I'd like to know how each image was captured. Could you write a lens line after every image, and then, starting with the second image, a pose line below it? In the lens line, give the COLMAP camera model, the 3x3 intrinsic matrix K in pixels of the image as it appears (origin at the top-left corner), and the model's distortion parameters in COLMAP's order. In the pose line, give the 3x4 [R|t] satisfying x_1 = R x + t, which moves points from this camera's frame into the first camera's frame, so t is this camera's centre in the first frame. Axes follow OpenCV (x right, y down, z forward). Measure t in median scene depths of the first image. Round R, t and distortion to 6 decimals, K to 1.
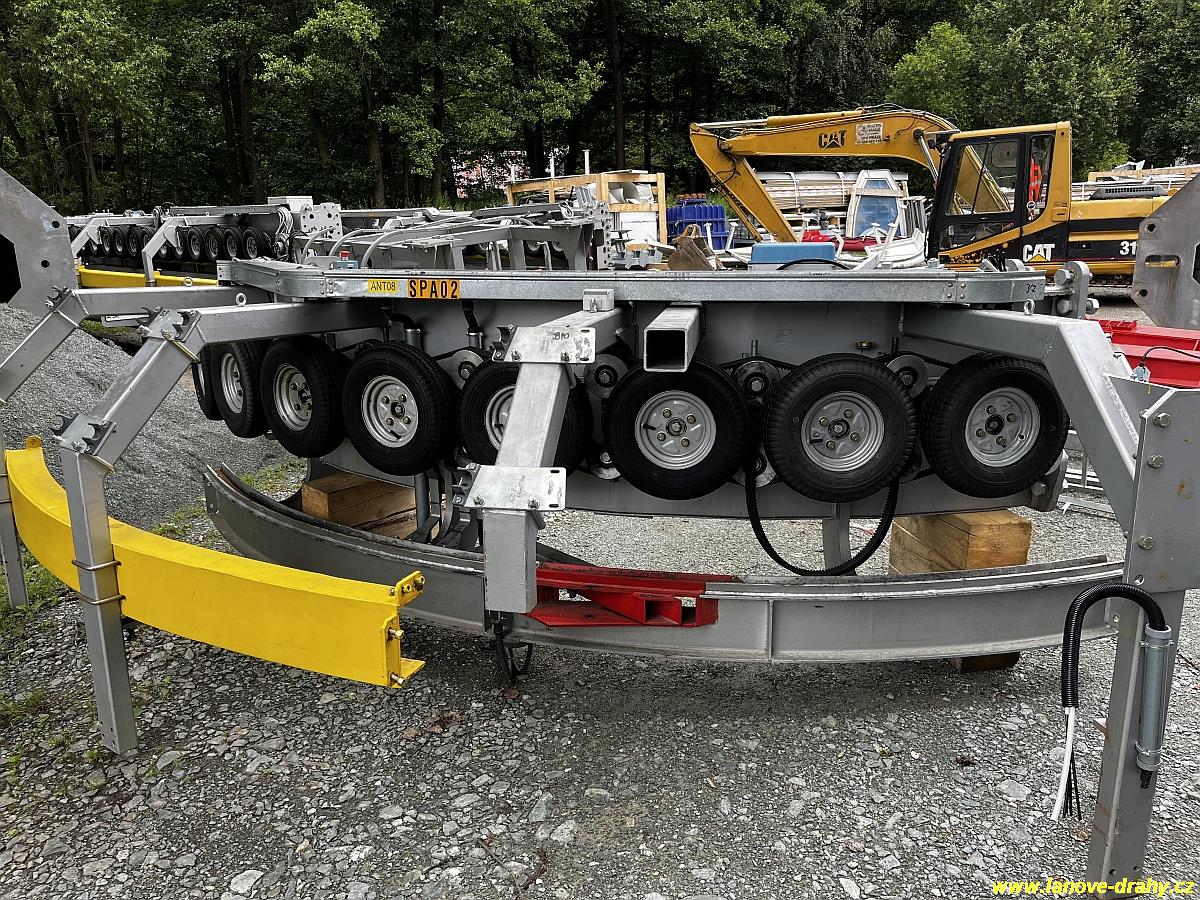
lens RADIAL K [[926.3, 0, 574.2], [0, 926.3, 445.9], [0, 0, 1]] dist [0.087494, 0.004197]
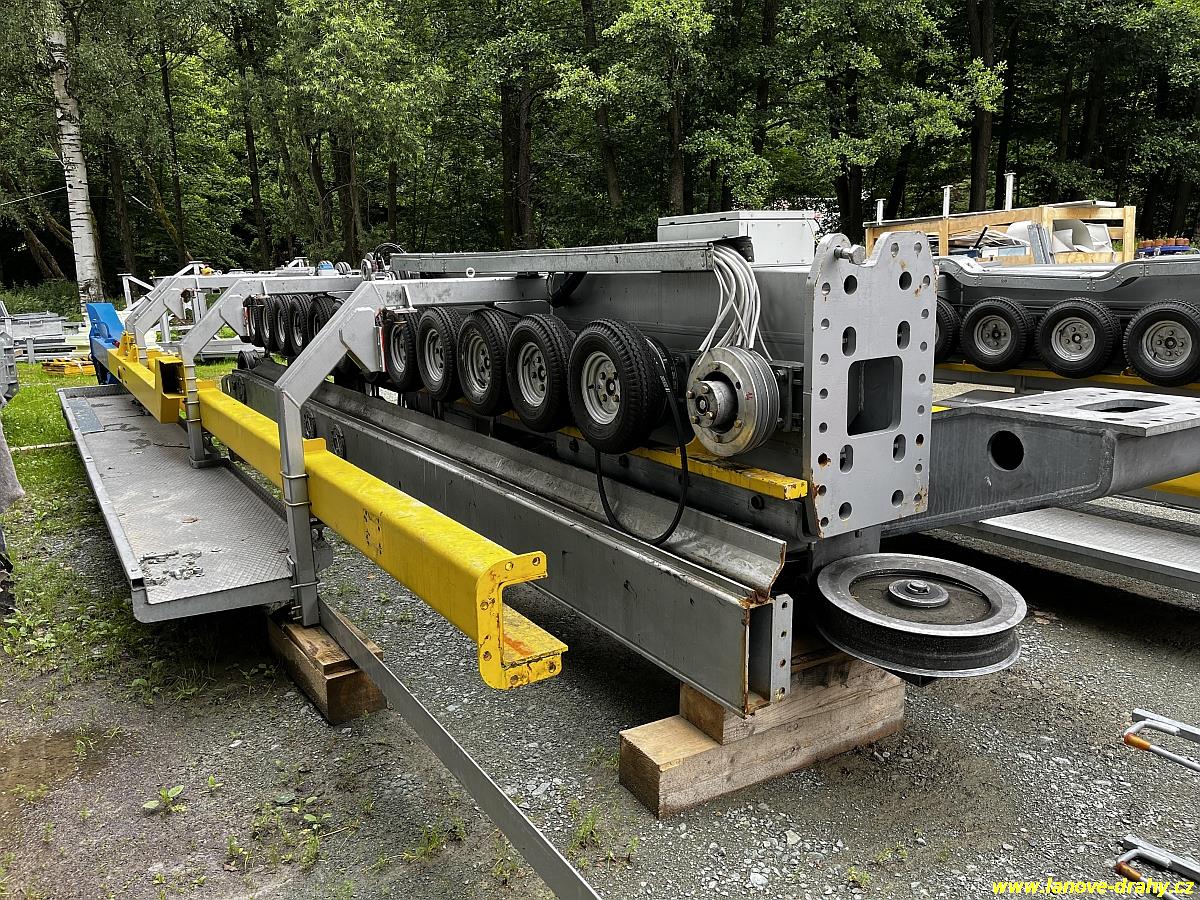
lens RADIAL K [[908.7, 0, 600.0], [0, 908.7, 450.0], [0, 0, 1]] dist [0.179659, -0.128213]
pose [[0.973472, 0.060405, -0.220687, -0.111395], [-0.070958, 0.996669, -0.040204, -0.071850], [0.217524, 0.054797, 0.974516, 0.288940]]
